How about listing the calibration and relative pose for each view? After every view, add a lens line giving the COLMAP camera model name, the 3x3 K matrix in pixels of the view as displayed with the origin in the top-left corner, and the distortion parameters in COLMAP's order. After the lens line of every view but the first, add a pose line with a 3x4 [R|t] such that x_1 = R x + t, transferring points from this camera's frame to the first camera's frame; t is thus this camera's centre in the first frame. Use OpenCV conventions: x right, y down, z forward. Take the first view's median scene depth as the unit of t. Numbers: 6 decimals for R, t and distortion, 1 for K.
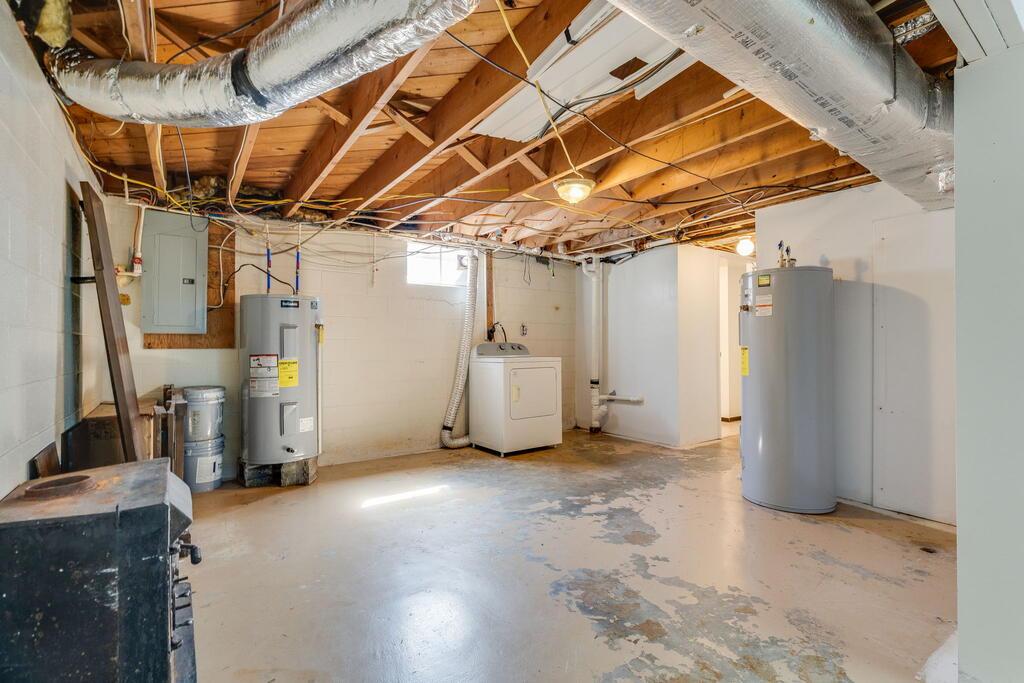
lens RADIAL K [[455.2, 0, 512.0], [0, 455.2, 341.5], [0, 0, 1]] dist [0.000717, -0.000035]
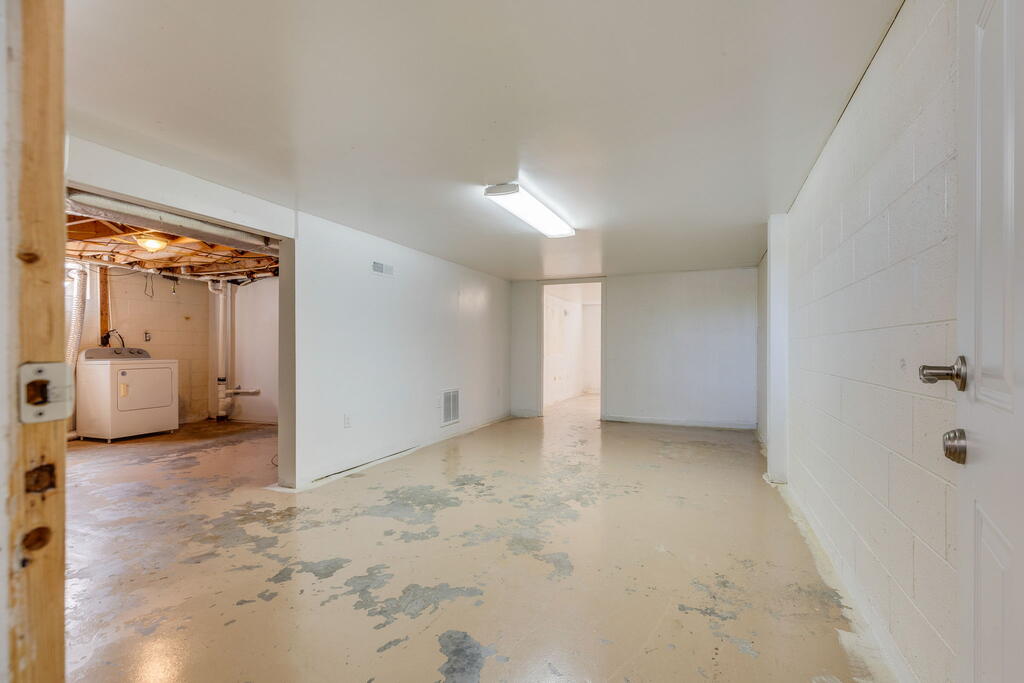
lens RADIAL K [[462.5, 0, 527.3], [0, 462.5, 346.0], [0, 0, 1]] dist [0.001110, -0.000188]
pose [[0.839279, 0.001992, 0.543698, 0.207843], [-0.001893, 0.999998, -0.000742, -0.002397], [-0.543698, -0.000406, 0.839281, -0.538923]]
